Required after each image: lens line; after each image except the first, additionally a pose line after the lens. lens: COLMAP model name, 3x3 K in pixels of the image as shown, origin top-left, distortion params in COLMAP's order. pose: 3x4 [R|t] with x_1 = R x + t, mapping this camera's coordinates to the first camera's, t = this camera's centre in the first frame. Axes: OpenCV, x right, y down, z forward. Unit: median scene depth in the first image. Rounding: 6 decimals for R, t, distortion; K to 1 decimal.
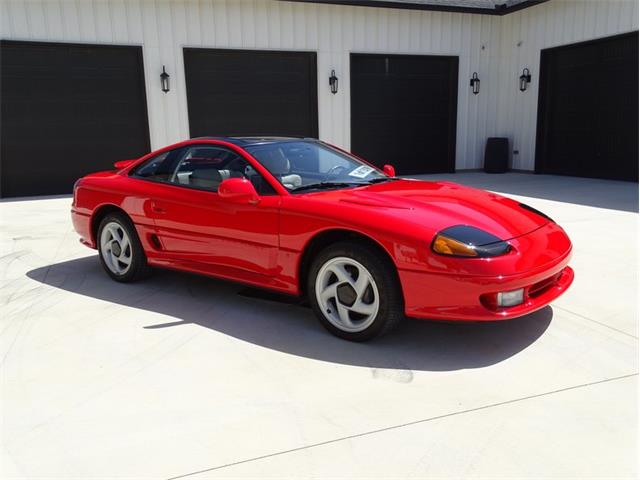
lens RADIAL K [[544.9, 0, 320.0], [0, 544.9, 240.0], [0, 0, 1]] dist [0.030394, -0.005337]
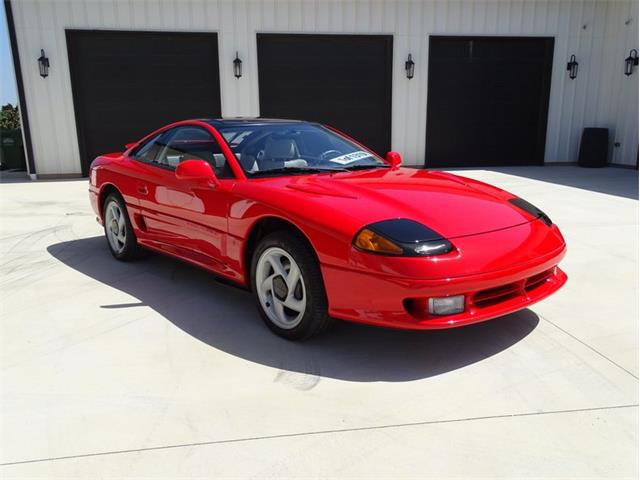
lens RADIAL K [[544.9, 0, 320.0], [0, 544.9, 240.0], [0, 0, 1]] dist [0.030394, -0.005337]
pose [[0.979785, 0.055100, -0.192314, 0.252067], [-0.051315, 0.998379, 0.024611, -0.006674], [0.193358, -0.014245, 0.981025, 0.091352]]
